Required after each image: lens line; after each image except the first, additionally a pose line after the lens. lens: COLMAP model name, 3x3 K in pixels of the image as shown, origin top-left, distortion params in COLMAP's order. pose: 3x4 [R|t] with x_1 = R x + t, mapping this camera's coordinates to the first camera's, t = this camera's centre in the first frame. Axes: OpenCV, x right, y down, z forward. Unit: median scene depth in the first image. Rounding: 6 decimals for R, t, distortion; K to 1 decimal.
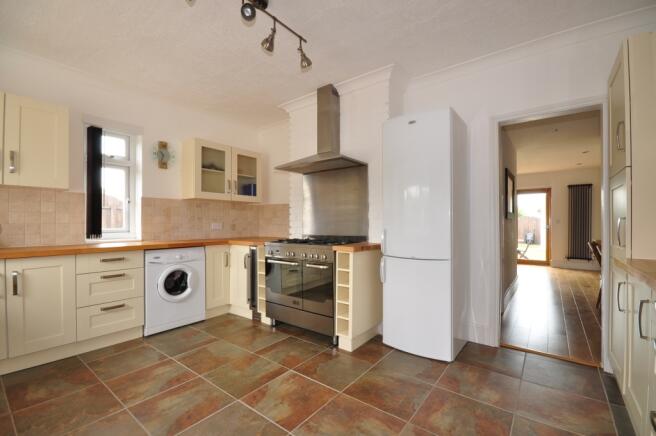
lens RADIAL K [[285.3, 0, 327.9], [0, 285.3, 223.3], [0, 0, 1]] dist [-0.002874, 0.000001]
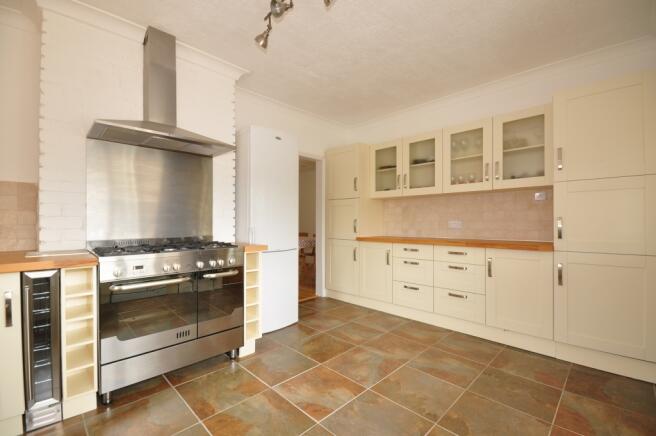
lens RADIAL K [[285.3, 0, 327.8], [0, 285.3, 220.6], [0, 0, 1]] dist [-0.002874, 0.000001]
pose [[0.127182, 0.000568, 0.991879, -0.869297], [-0.004286, 0.999991, -0.000023, -0.004559], [-0.991870, -0.004248, 0.127184, 0.630377]]
